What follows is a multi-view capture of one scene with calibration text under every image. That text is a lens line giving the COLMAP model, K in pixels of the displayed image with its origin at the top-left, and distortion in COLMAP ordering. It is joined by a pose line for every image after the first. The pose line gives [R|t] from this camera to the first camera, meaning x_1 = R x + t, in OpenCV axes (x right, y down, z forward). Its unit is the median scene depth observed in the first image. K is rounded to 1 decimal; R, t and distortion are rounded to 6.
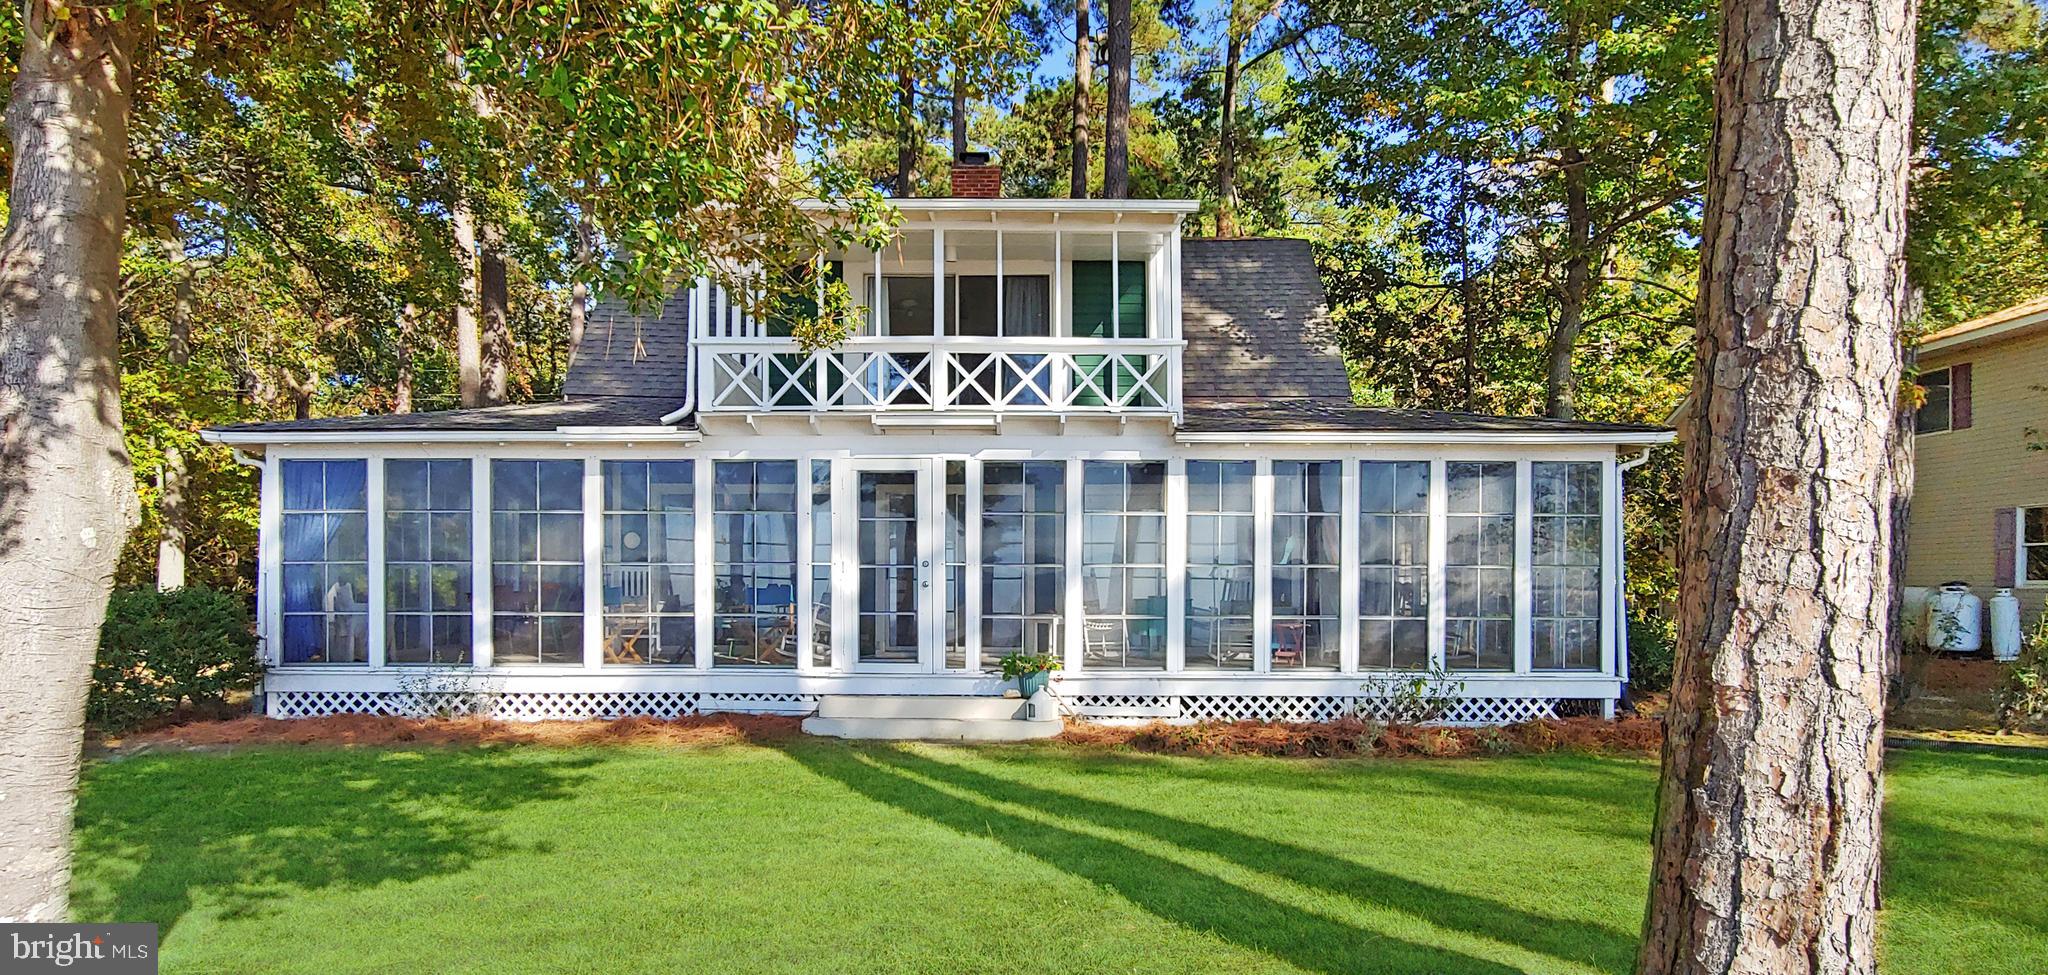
lens RADIAL K [[1023.3, 0, 1020.7], [0, 1023.3, 594.9], [0, 0, 1]] dist [-0.004189, -0.000483]
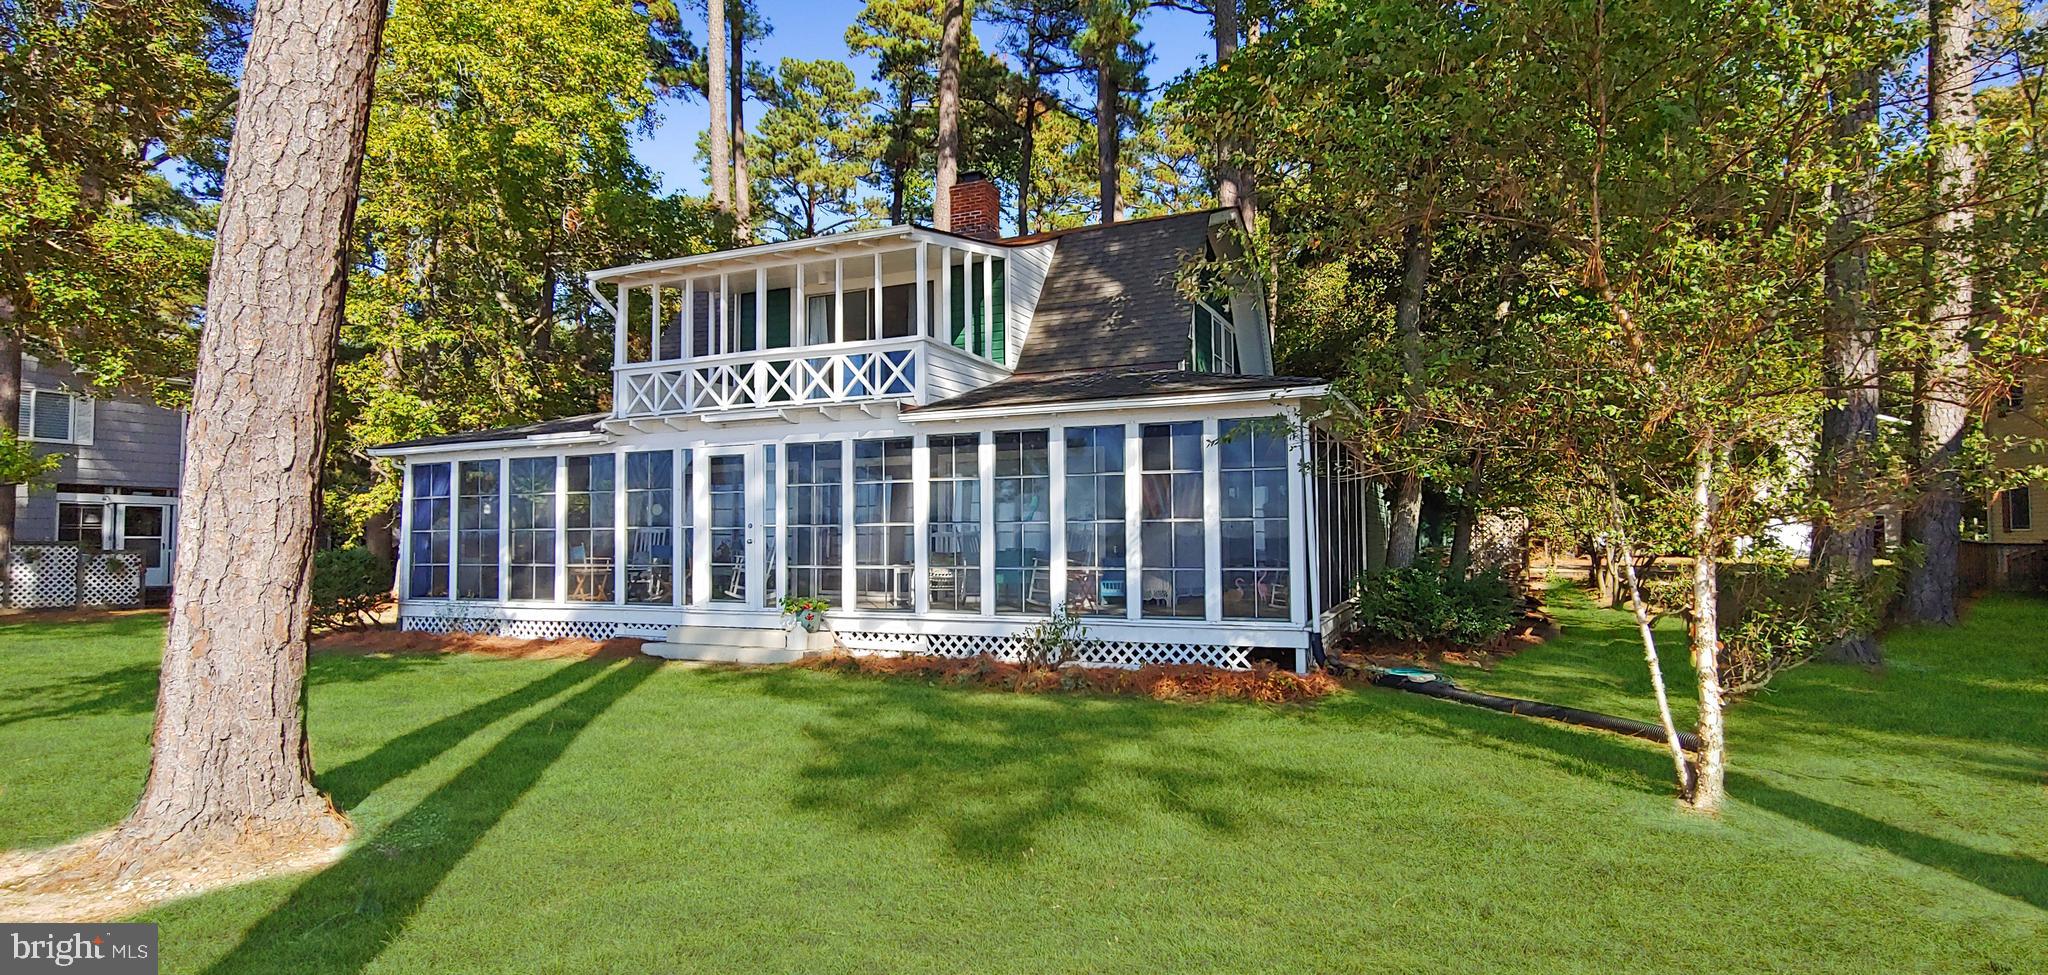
lens RADIAL K [[977.1, 0, 1024.0], [0, 977.1, 487.5], [0, 0, 1]] dist [0.002285, 0.000095]
pose [[0.921805, -0.030825, -0.386427, 0.700241], [0.006009, 0.997850, -0.065263, 0.003982], [0.387608, 0.057838, 0.920008, -0.000563]]
